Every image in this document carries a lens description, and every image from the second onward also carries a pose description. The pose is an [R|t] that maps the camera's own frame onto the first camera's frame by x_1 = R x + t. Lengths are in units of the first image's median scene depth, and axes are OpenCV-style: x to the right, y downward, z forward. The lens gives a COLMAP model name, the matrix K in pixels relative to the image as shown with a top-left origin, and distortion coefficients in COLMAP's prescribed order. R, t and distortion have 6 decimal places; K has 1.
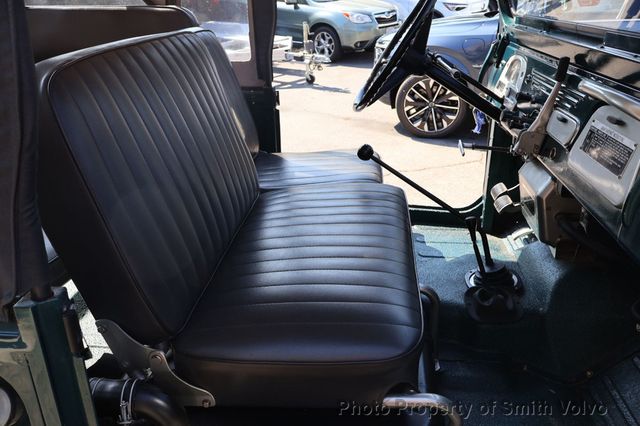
lens RADIAL K [[541.3, 0, 327.2], [0, 541.3, 212.9], [0, 0, 1]] dist [0.003492, 0.002257]
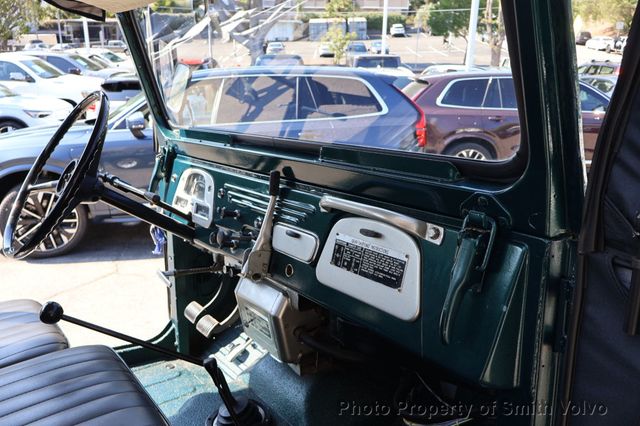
lens RADIAL K [[541.3, 0, 327.2], [0, 541.3, 212.9], [0, 0, 1]] dist [0.003492, 0.002257]
pose [[0.757970, -0.130725, 0.639056, -0.084519], [0.243141, 0.965728, -0.090836, -0.072962], [-0.605280, 0.224231, 0.763778, 0.152743]]
